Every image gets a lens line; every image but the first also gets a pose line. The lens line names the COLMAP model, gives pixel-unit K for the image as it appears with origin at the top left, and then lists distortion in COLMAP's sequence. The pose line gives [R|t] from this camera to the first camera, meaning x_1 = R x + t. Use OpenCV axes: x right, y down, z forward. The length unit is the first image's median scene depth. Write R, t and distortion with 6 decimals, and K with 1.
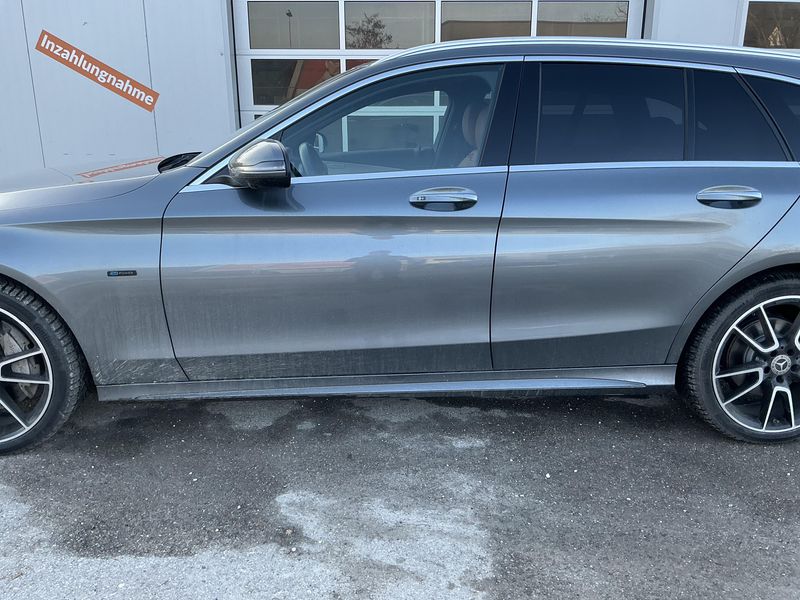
lens RADIAL K [[668.8, 0, 398.2], [0, 668.8, 306.0], [0, 0, 1]] dist [0.020973, -0.052466]
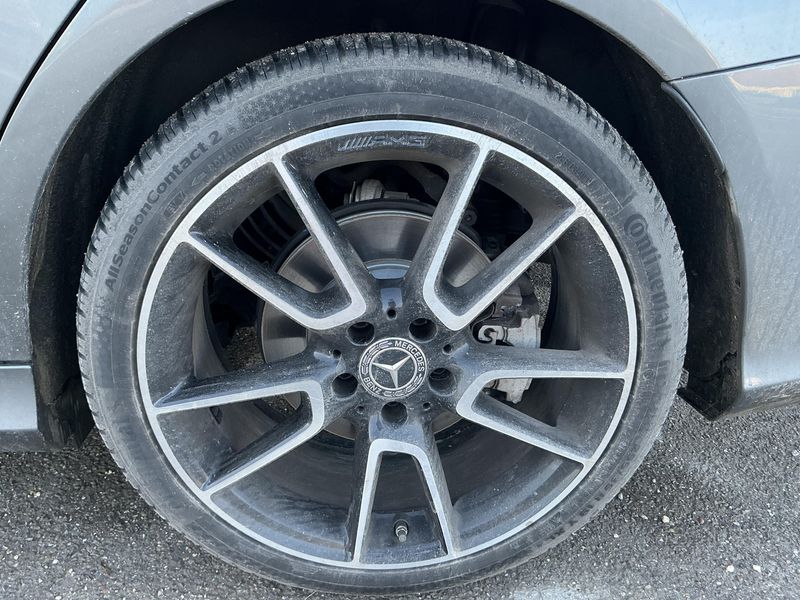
lens RADIAL K [[668.8, 0, 405.6], [0, 668.8, 297.0], [0, 0, 1]] dist [0.020973, -0.052466]
pose [[0.998825, 0.013207, 0.046624, 0.566436], [-0.019169, 0.991348, 0.129856, 0.018077], [-0.044505, -0.130597, 0.990436, 0.715903]]
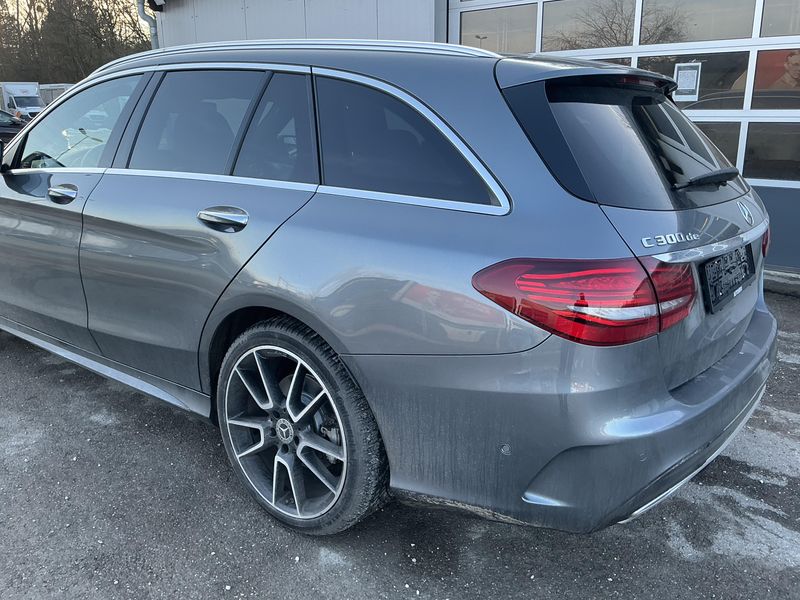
lens RADIAL K [[668.8, 0, 401.8], [0, 668.8, 305.5], [0, 0, 1]] dist [0.020973, -0.052466]
pose [[0.757689, 0.178968, -0.627597, 1.168746], [-0.180440, 0.981625, 0.062082, -0.138551], [0.627176, 0.066205, 0.776059, 0.451898]]
